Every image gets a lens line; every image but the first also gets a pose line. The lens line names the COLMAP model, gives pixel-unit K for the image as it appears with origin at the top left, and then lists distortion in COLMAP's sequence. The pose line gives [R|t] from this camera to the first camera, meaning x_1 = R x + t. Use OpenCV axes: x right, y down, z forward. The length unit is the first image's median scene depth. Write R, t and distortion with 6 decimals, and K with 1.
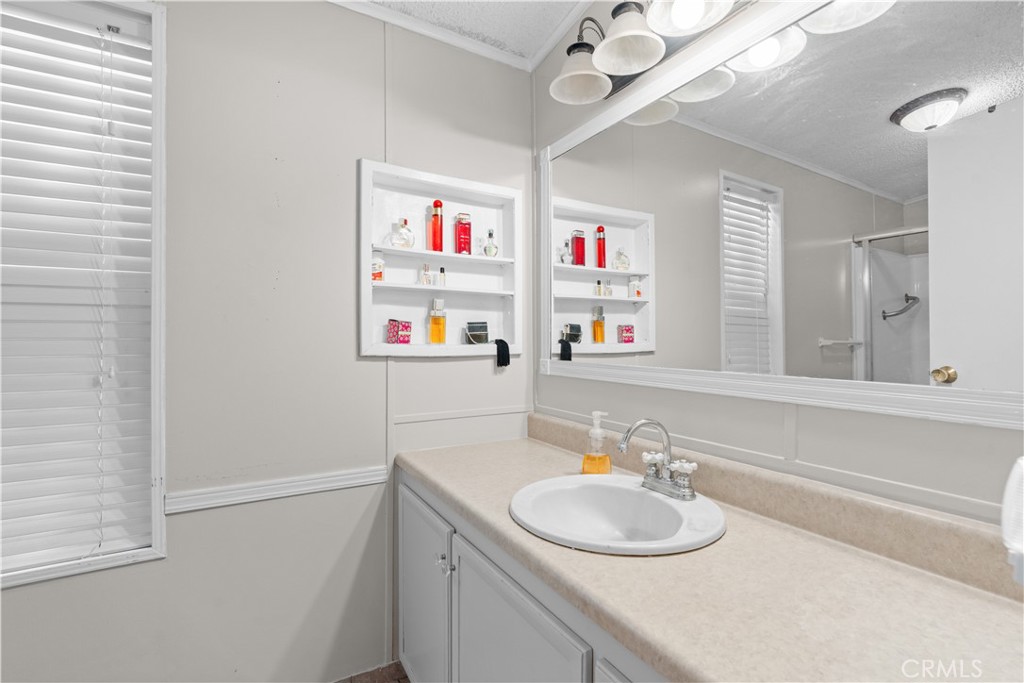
lens RADIAL K [[464.6, 0, 515.6], [0, 464.6, 333.3], [0, 0, 1]] dist [-0.003303, 0.002086]
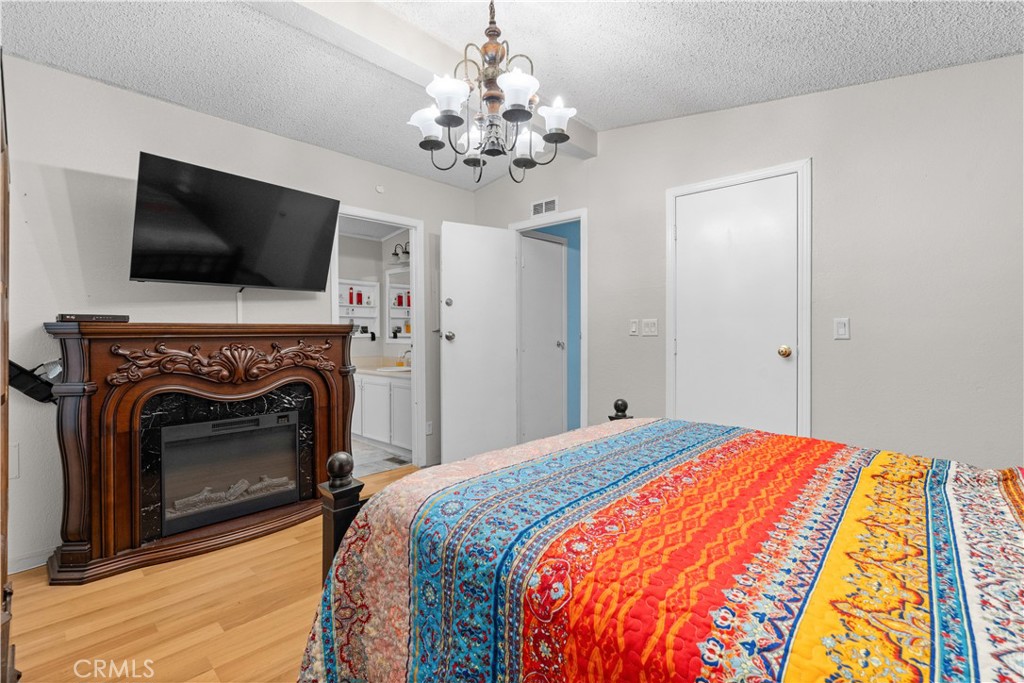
lens RADIAL K [[464.6, 0, 515.6], [0, 464.6, 333.3], [0, 0, 1]] dist [-0.003303, 0.002086]
pose [[0.954666, -0.003021, 0.297664, -0.039750], [-0.002820, 0.999812, 0.019189, -0.037020], [-0.297666, -0.019158, 0.954478, -2.068586]]
